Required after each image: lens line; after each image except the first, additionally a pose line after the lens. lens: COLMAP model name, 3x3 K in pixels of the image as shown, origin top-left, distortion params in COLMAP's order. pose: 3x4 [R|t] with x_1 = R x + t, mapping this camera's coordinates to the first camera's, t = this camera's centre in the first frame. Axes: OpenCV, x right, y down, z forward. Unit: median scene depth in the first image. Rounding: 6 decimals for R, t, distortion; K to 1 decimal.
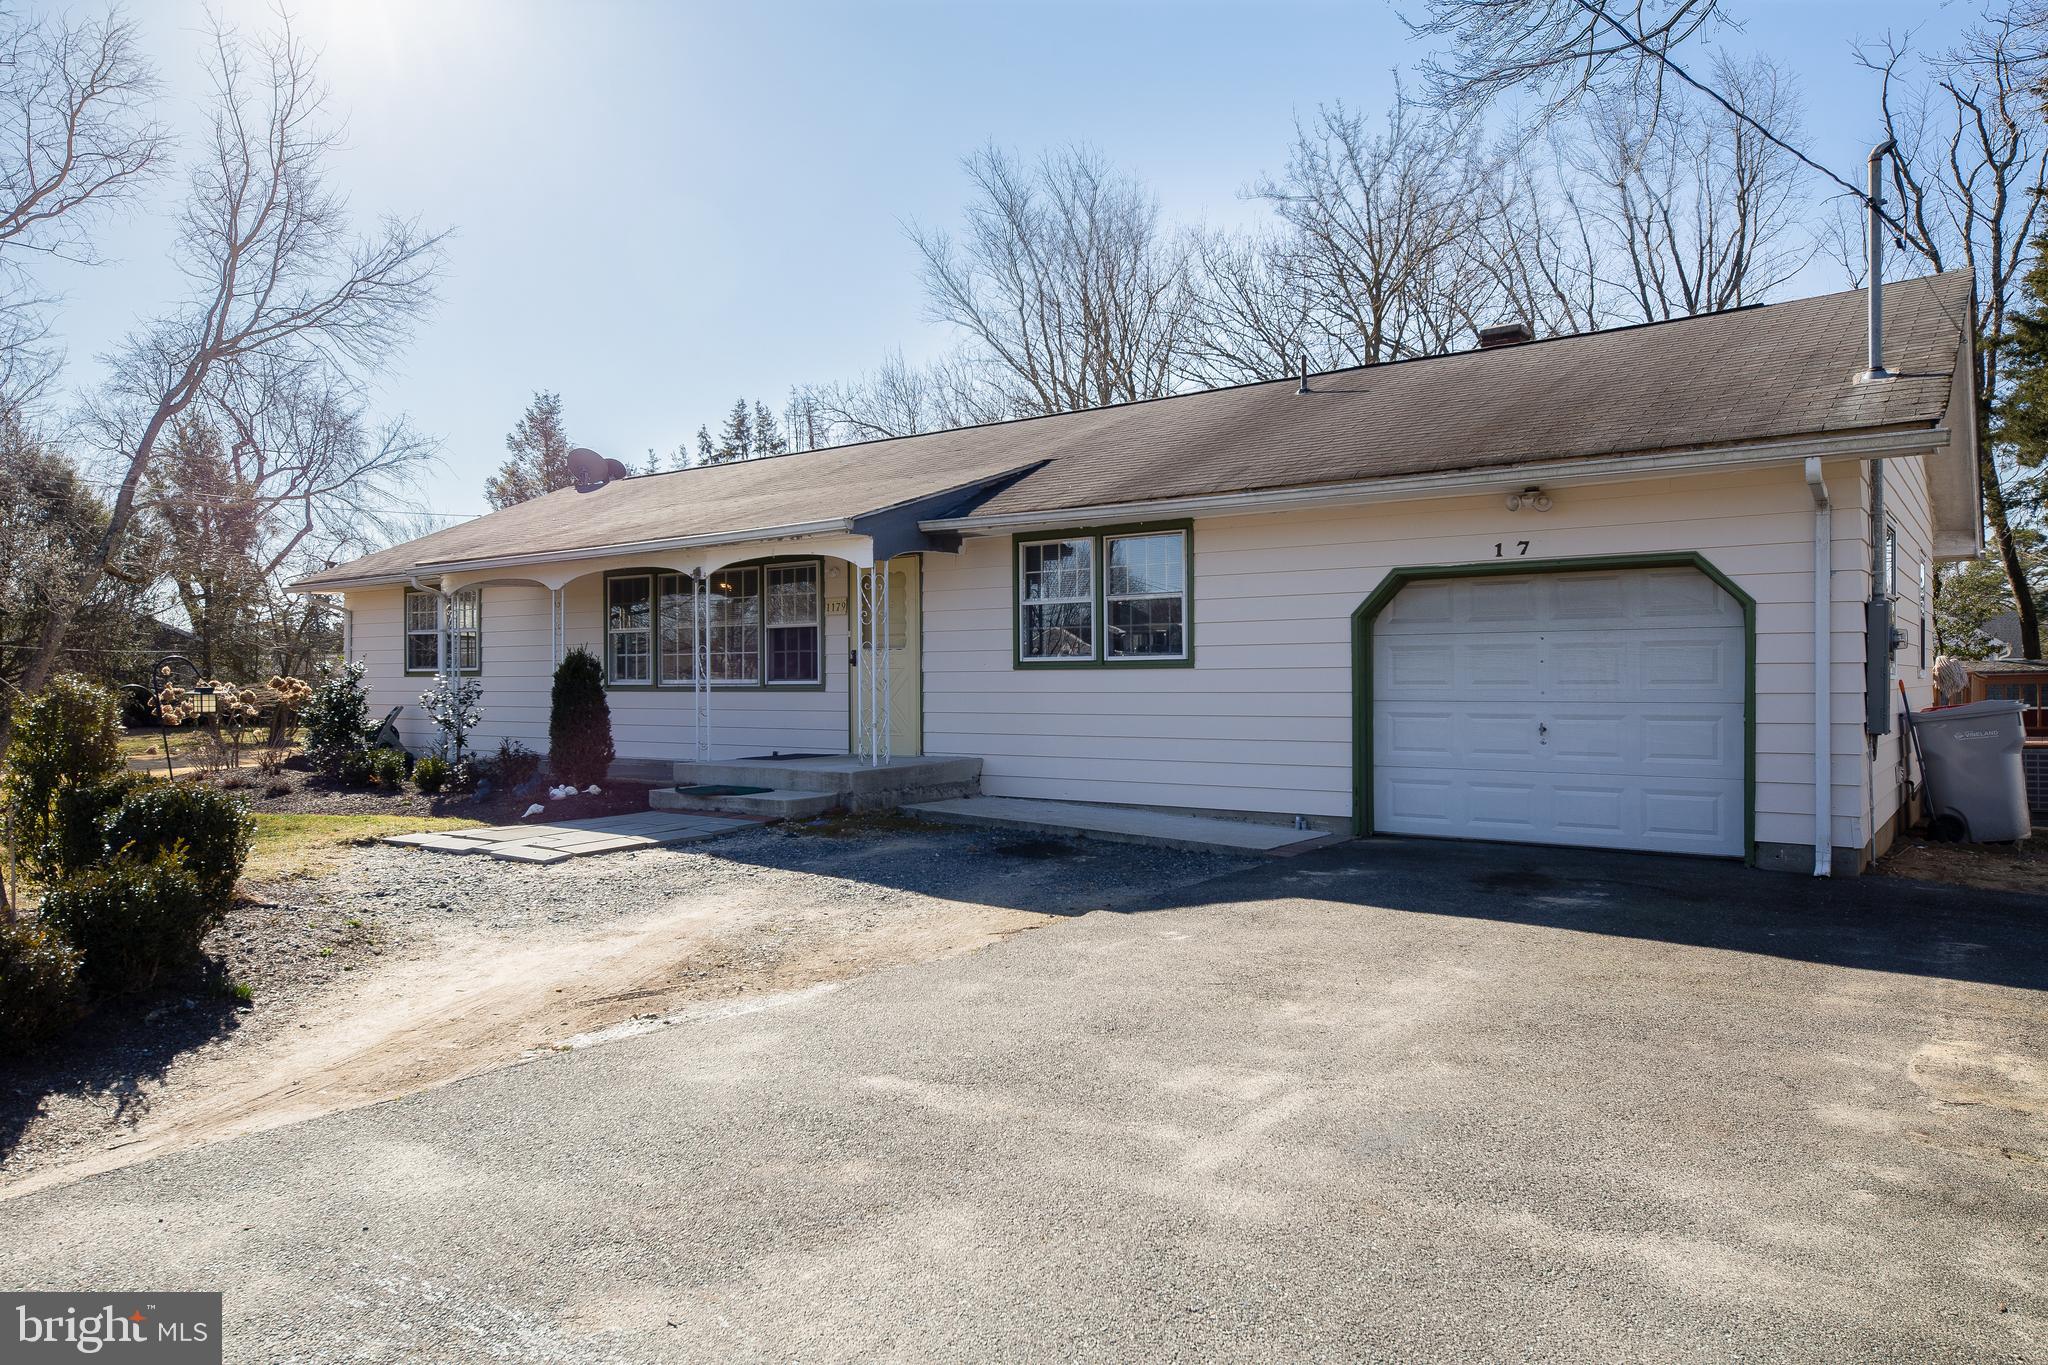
lens RADIAL K [[1347.4, 0, 1018.3], [0, 1347.4, 677.3], [0, 0, 1]] dist [0.014267, 0.004507]
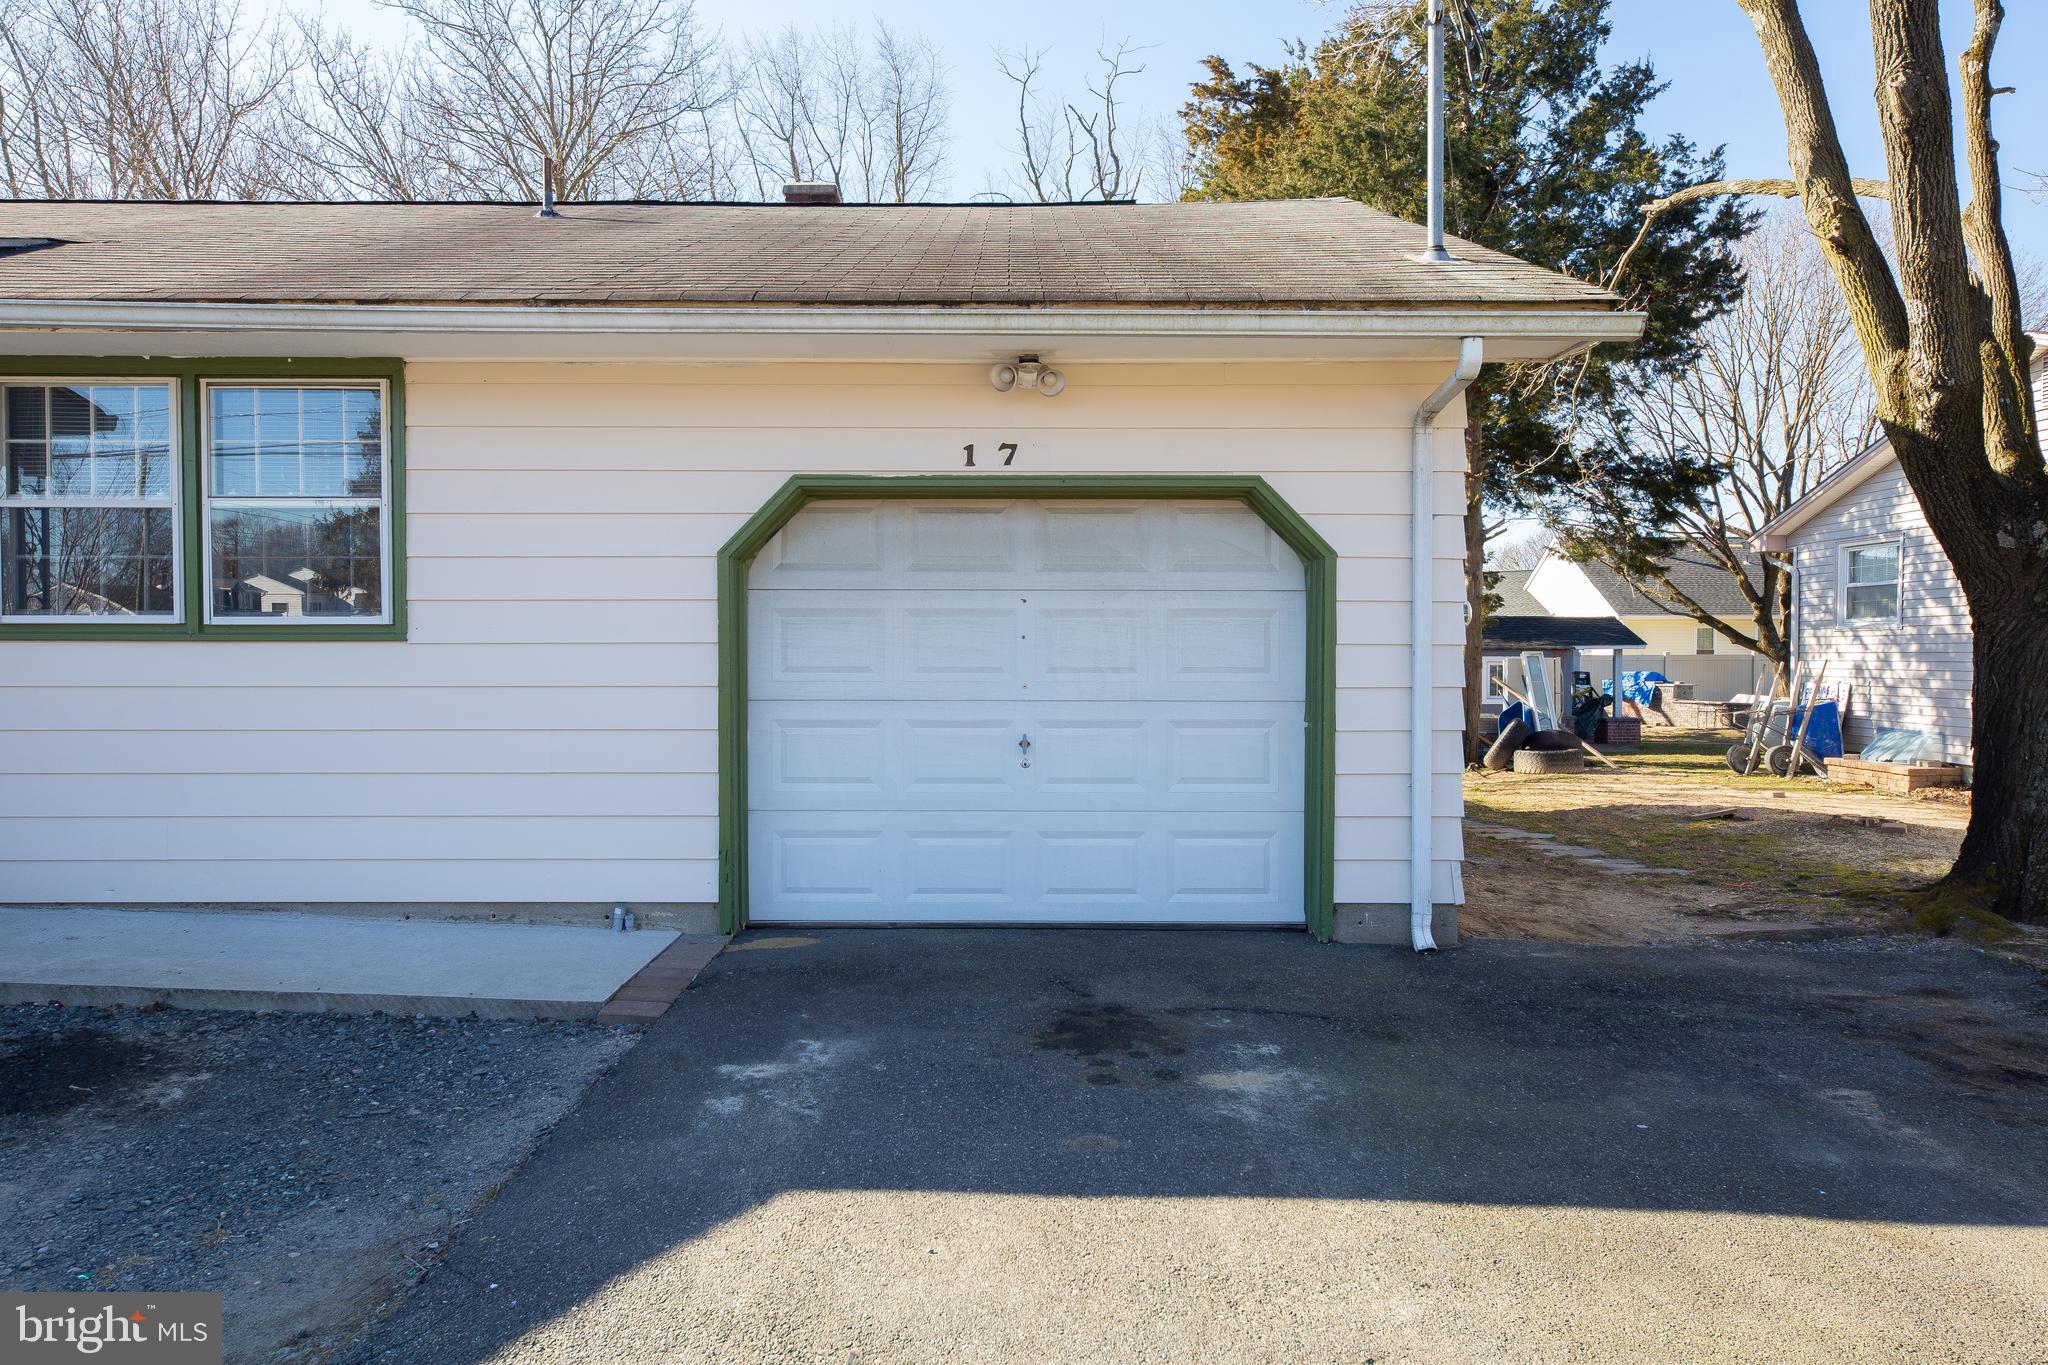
lens RADIAL K [[1347.4, 0, 1018.3], [0, 1347.4, 677.3], [0, 0, 1]] dist [0.014267, 0.004507]
pose [[0.803059, -0.006604, 0.595863, 0.006756], [-0.006286, 0.999789, 0.019553, -0.004975], [-0.595866, -0.019448, 0.802848, 0.460446]]
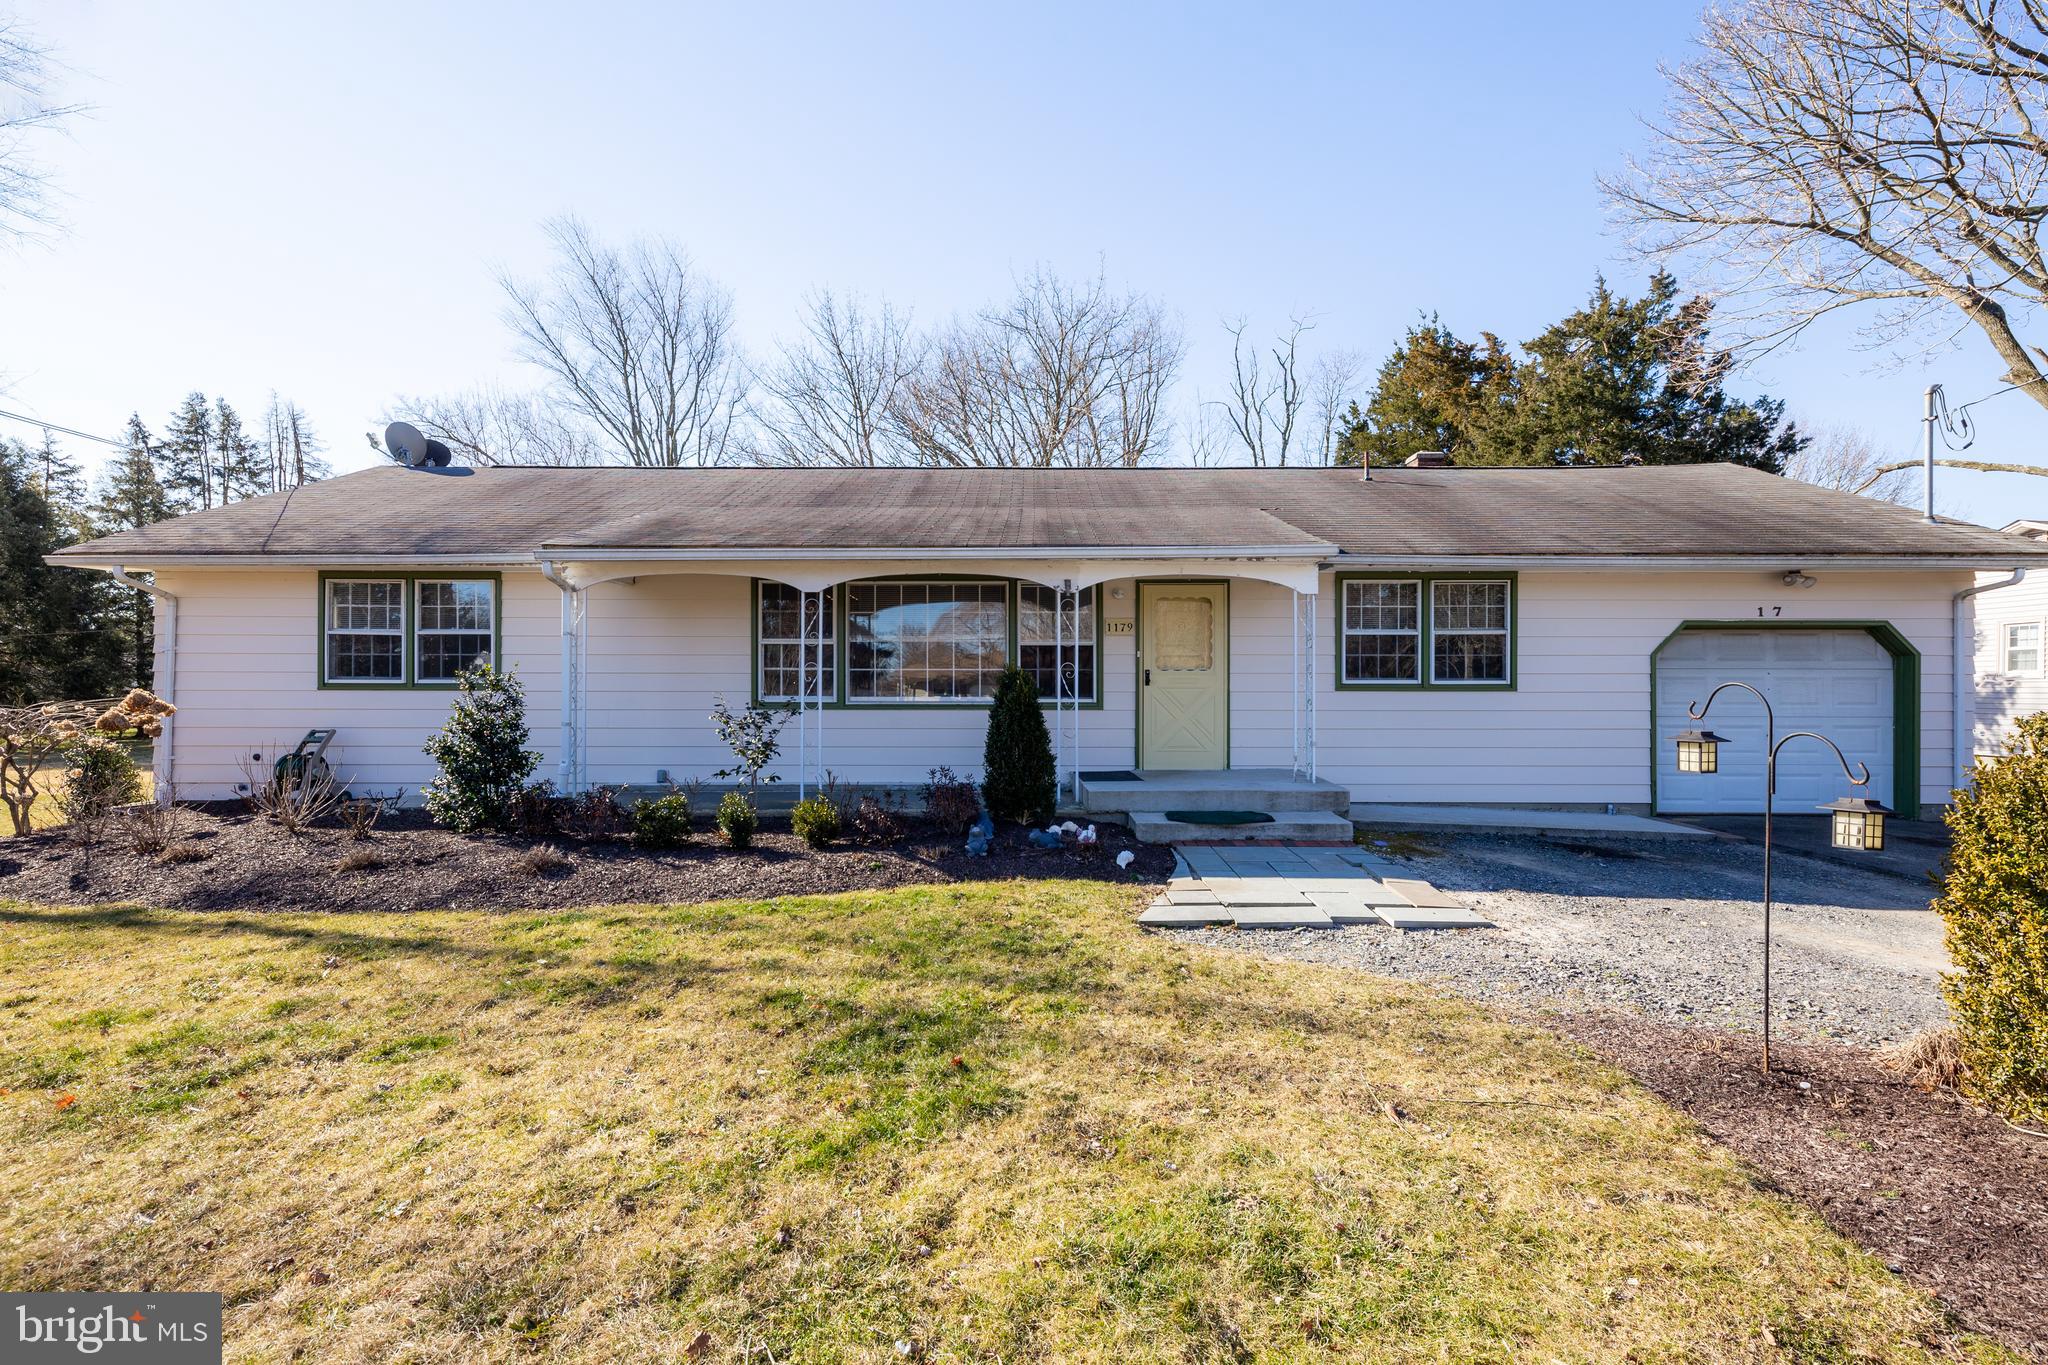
lens RADIAL K [[945.5, 0, 1031.5], [0, 945.5, 694.4], [0, 0, 1]] dist [0.018966, -0.007225]
pose [[0.802170, 0.000844, 0.597095, -0.819269], [-0.006787, 0.999947, 0.007705, -0.008281], [-0.597057, -0.010233, 0.802134, 0.605743]]
